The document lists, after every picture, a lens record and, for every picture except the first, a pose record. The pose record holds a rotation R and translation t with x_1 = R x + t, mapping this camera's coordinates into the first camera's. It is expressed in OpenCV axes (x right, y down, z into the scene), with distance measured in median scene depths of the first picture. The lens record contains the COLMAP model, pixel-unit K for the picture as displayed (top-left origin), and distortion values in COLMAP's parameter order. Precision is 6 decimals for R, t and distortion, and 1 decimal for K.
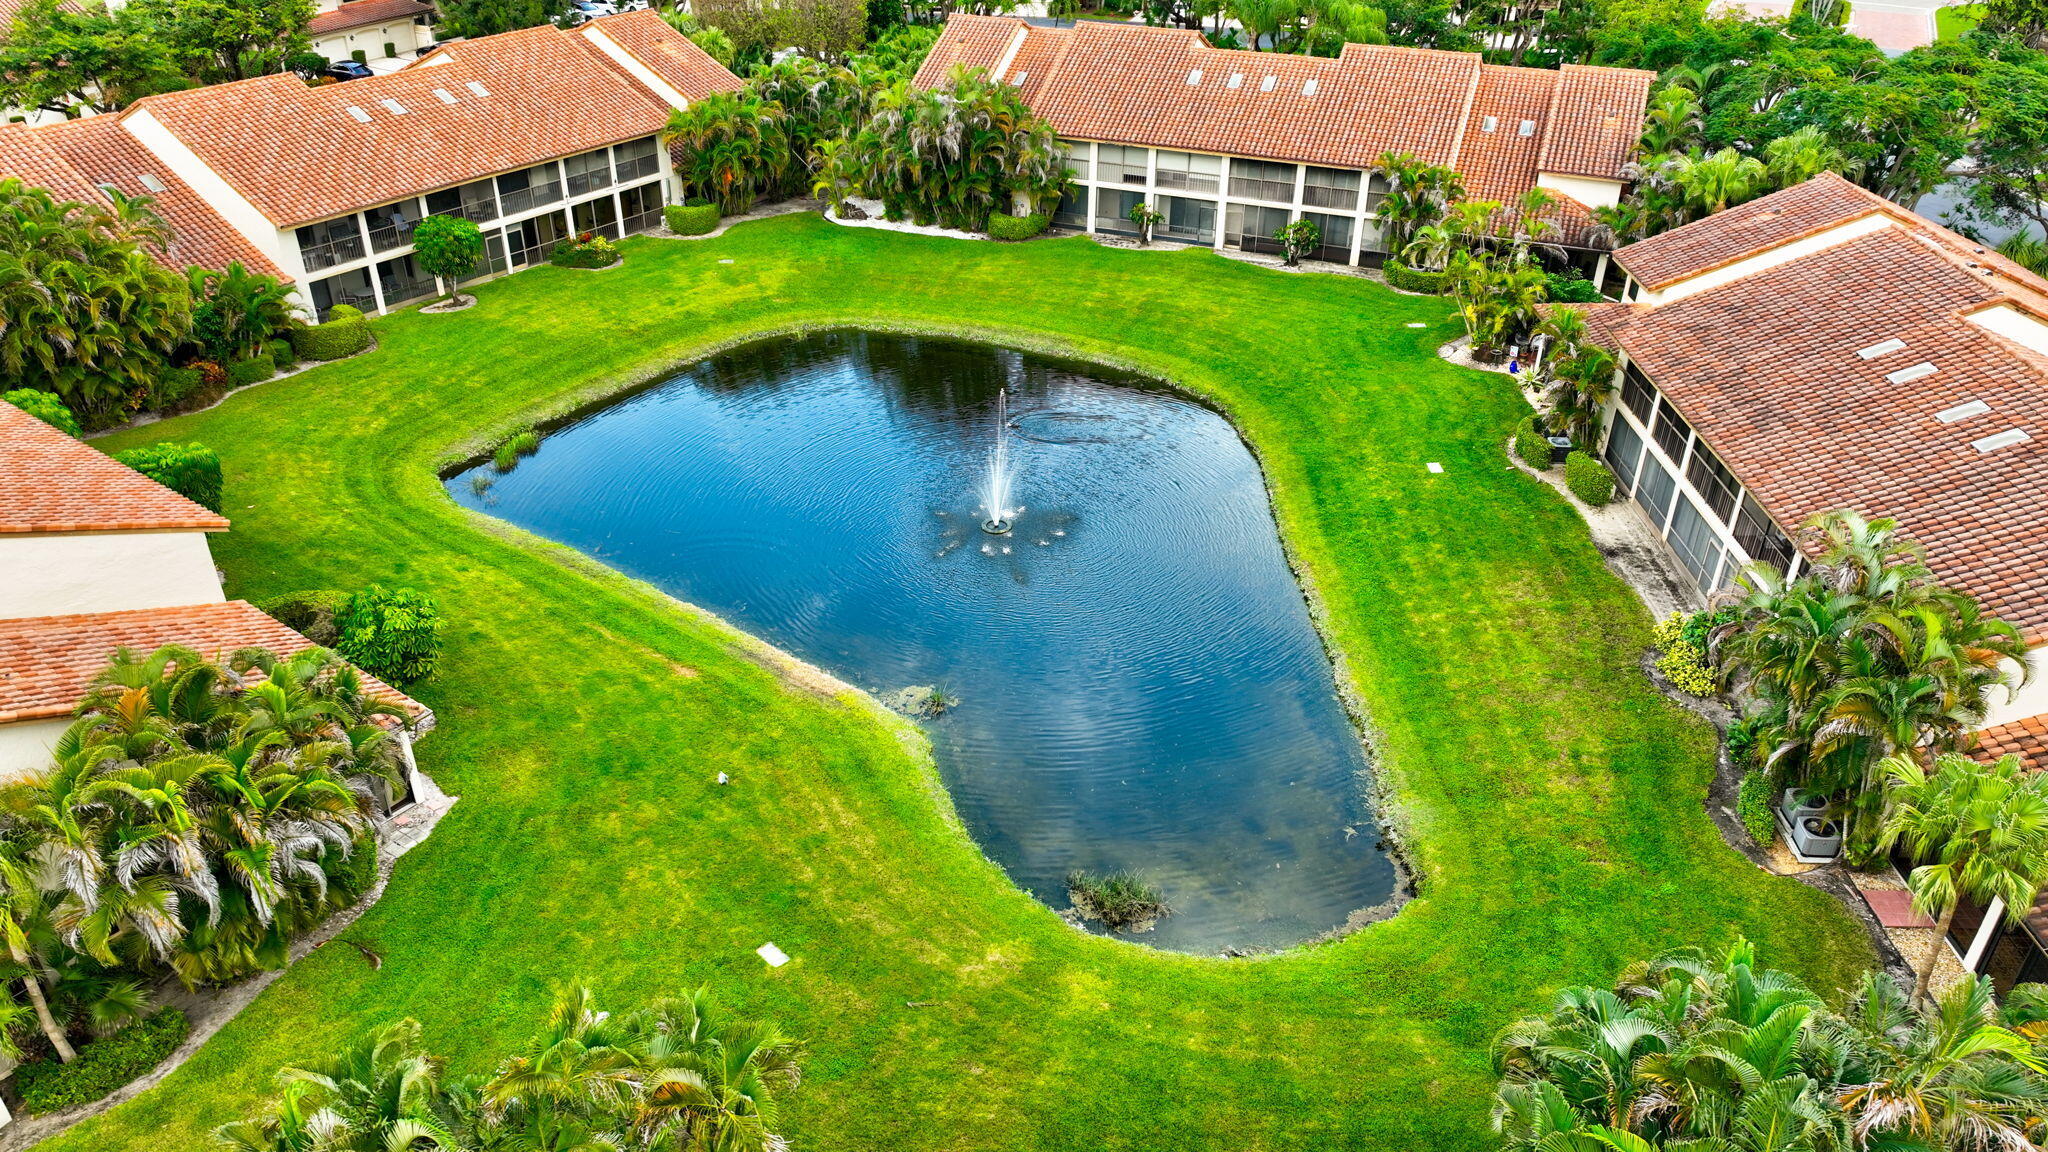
lens RADIAL K [[1453.3, 0, 1028.3], [0, 1453.3, 576.1], [0, 0, 1]] dist [0.006371, 0.018359]
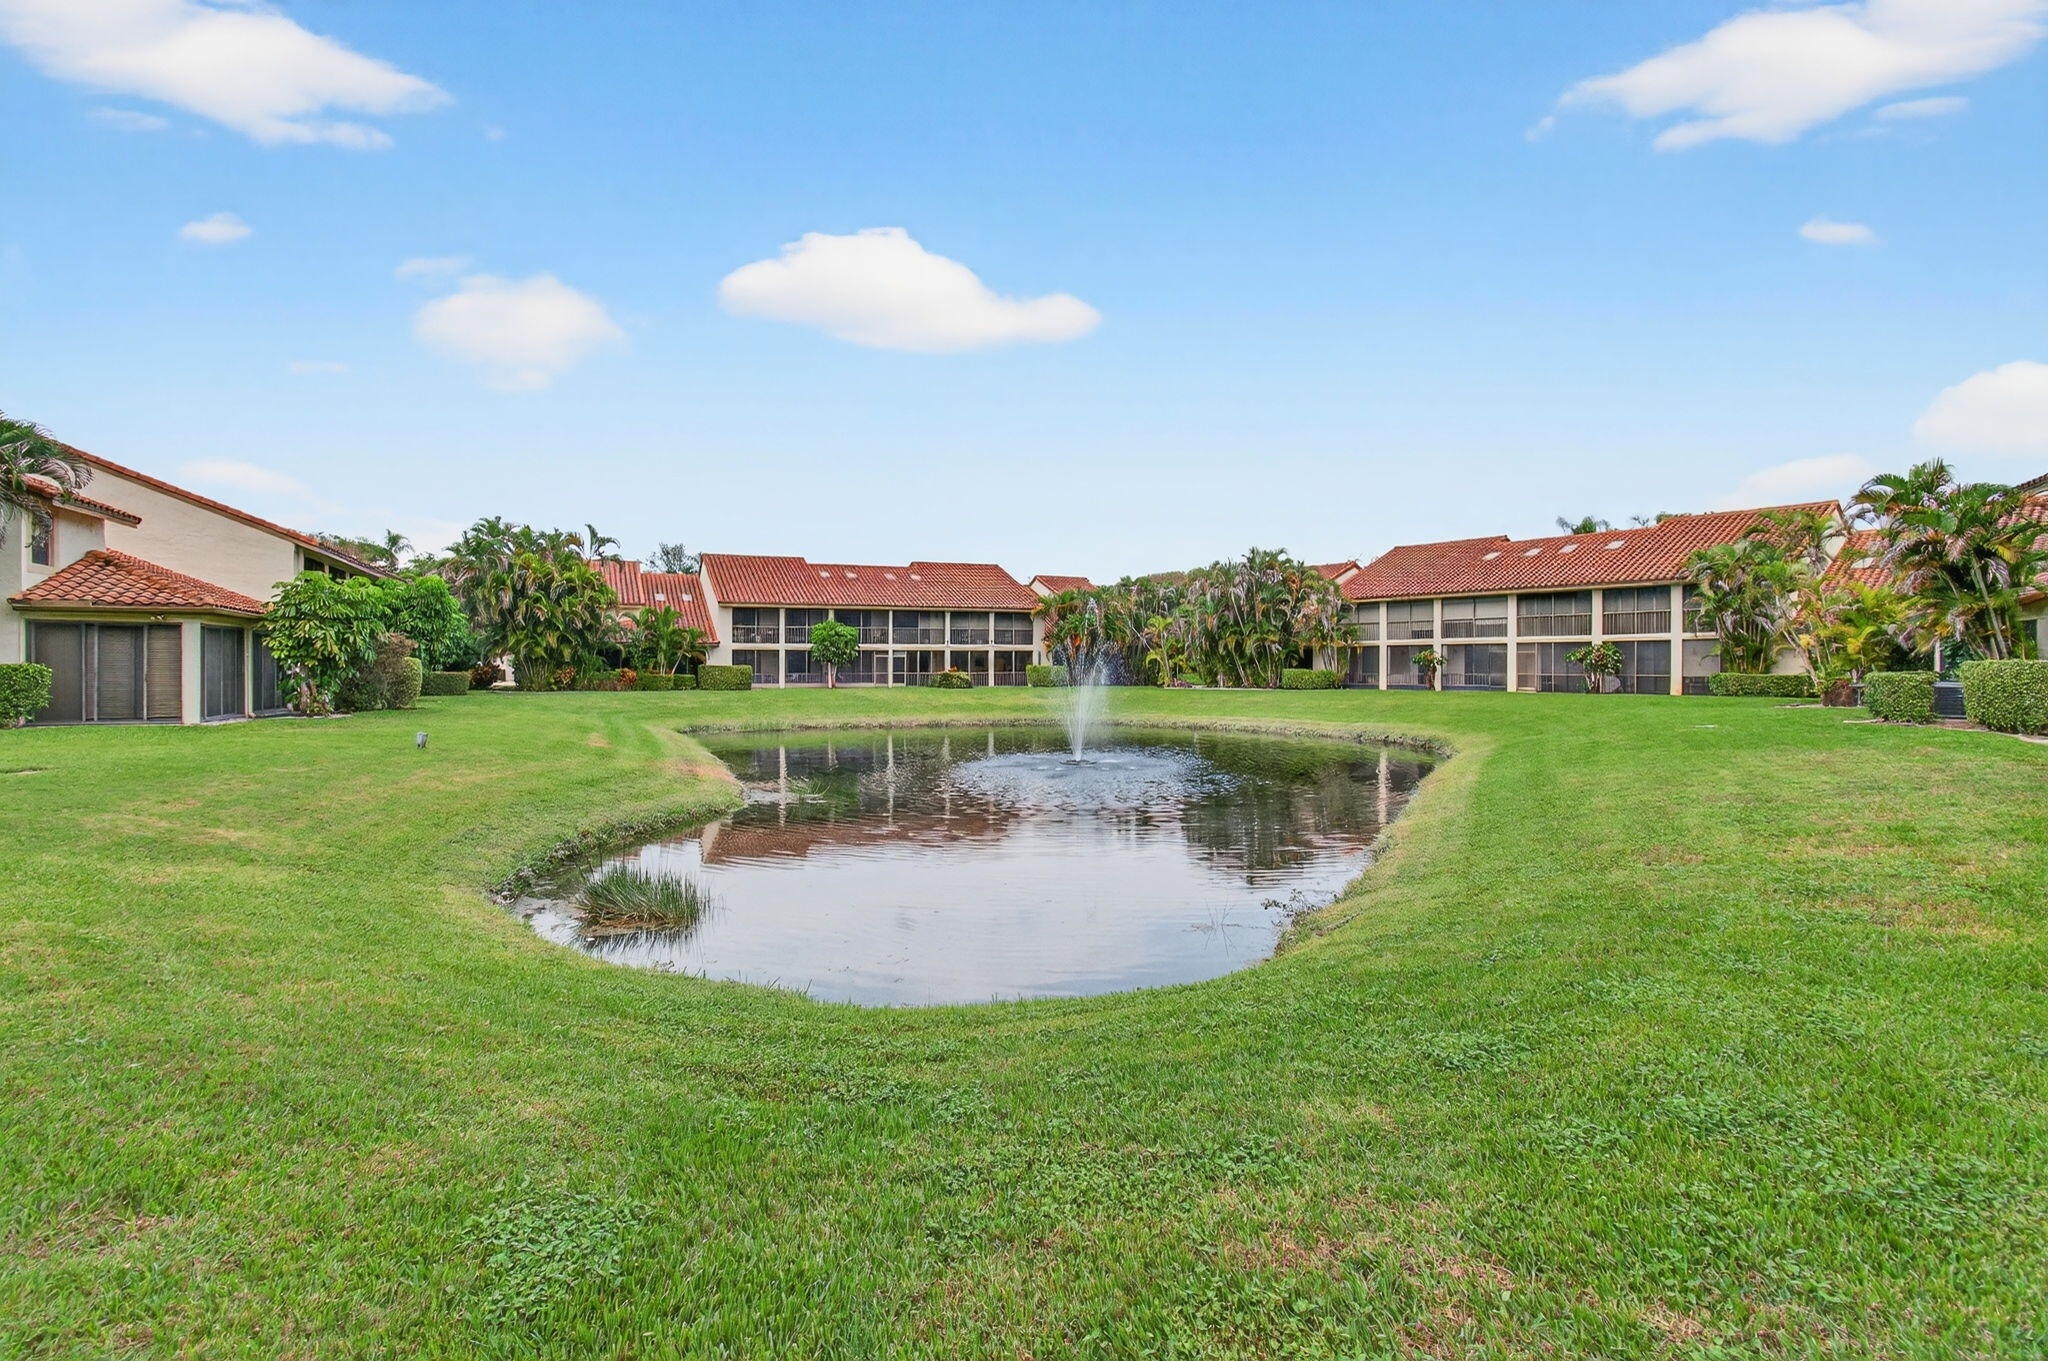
lens RADIAL K [[954.2, 0, 1014.4], [0, 954.2, 664.4], [0, 0, 1]] dist [0.001289, 0.000791]
pose [[0.865499, -0.008987, -0.500829, 0.165598], [-0.252206, 0.856040, -0.451206, 0.131509], [0.432785, 0.516831, 0.738636, 0.386646]]
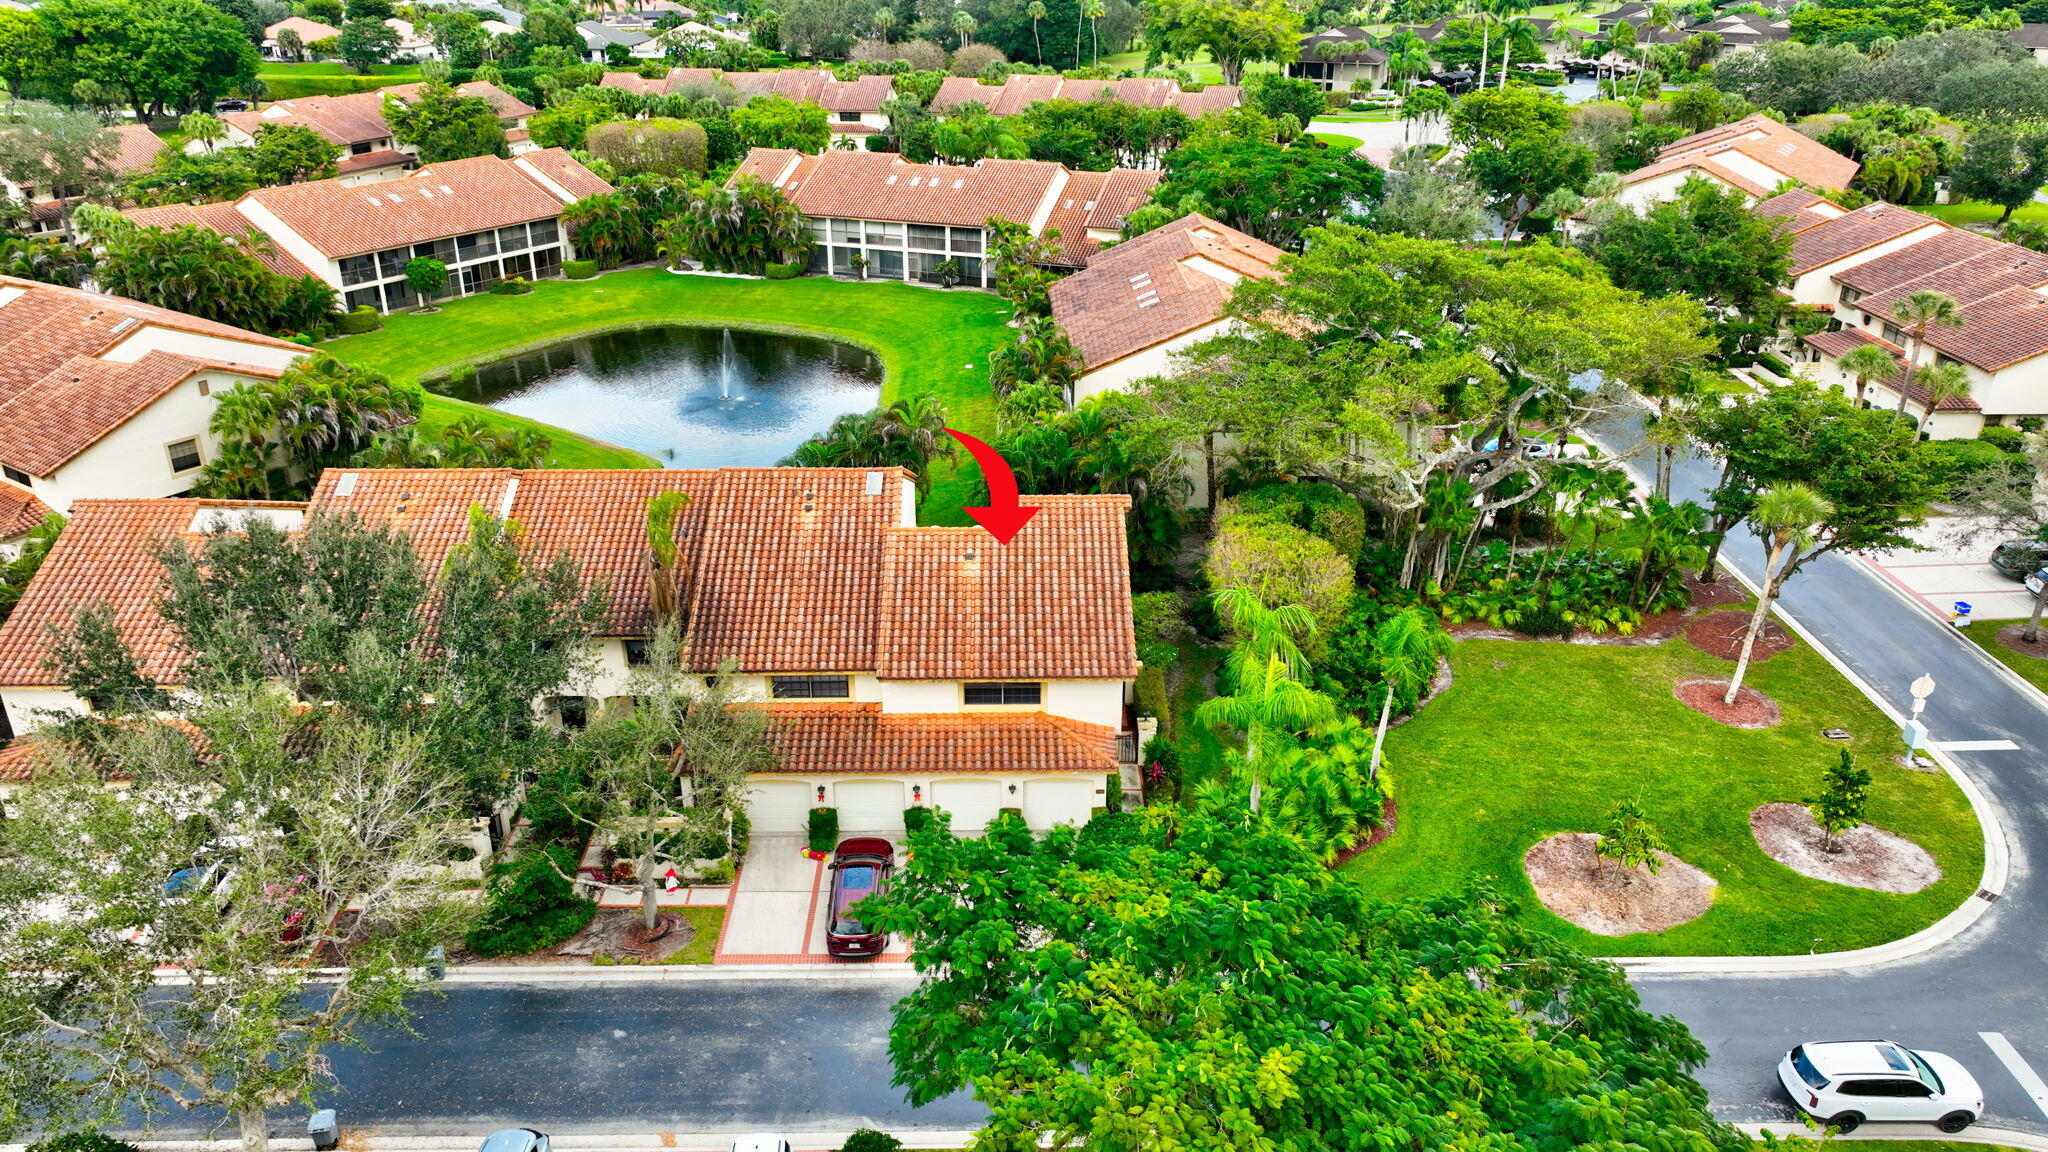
lens RADIAL K [[1453.3, 0, 1020.2], [0, 1453.3, 569.2], [0, 0, 1]] dist [0.006371, 0.018359]
pose [[0.999563, -0.019336, 0.022361, 0.219545], [0.021840, 0.992798, -0.117797, 0.292031], [-0.019922, 0.118234, 0.992786, -0.581017]]
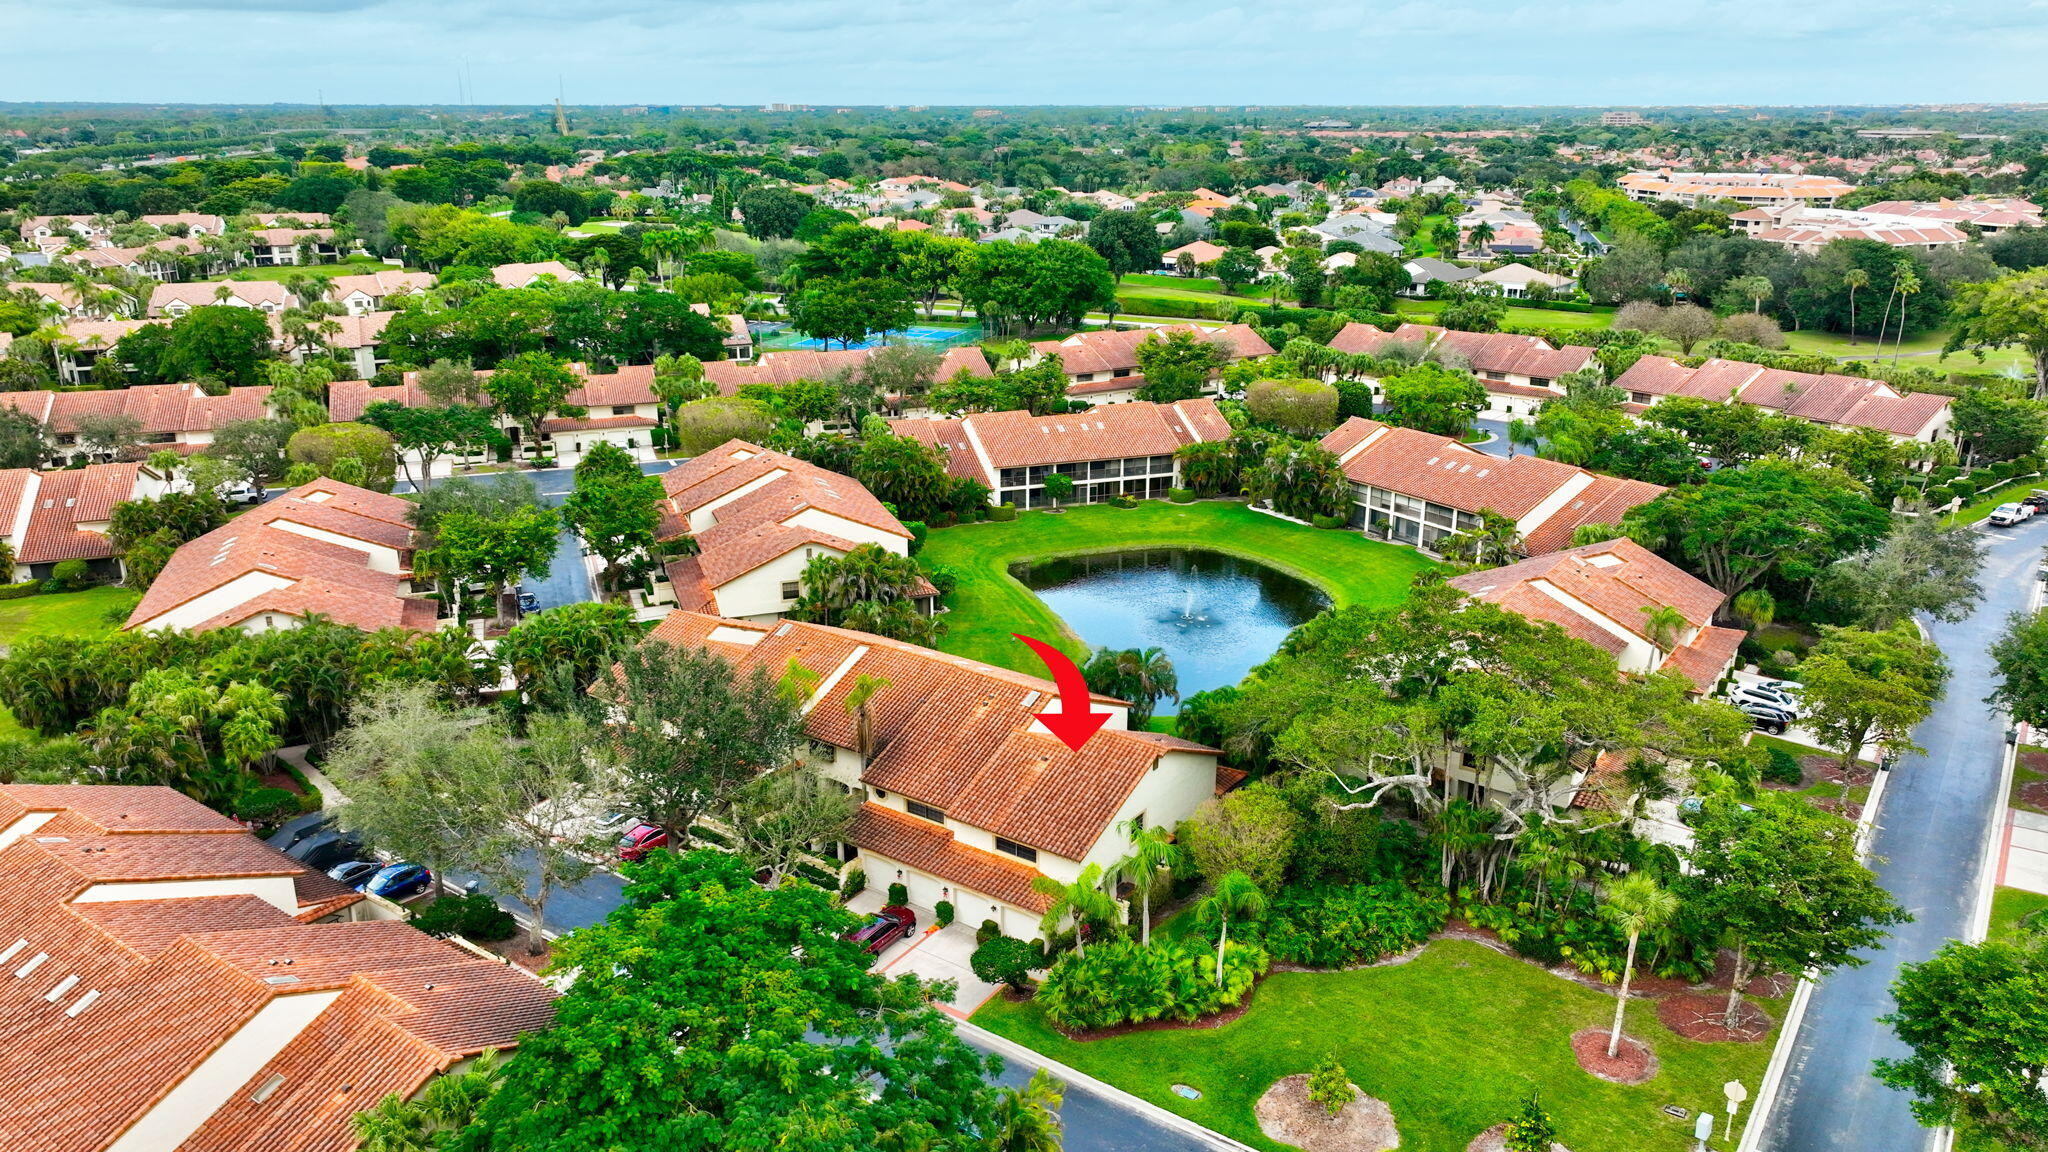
lens RADIAL K [[1453.3, 0, 1018.8], [0, 1453.3, 586.4], [0, 0, 1]] dist [0.006371, 0.018359]
pose [[0.819902, 0.171164, -0.546318, 0.757057], [-0.289038, 0.947474, -0.136934, 0.233988], [0.494184, 0.270179, 0.826309, -0.812017]]
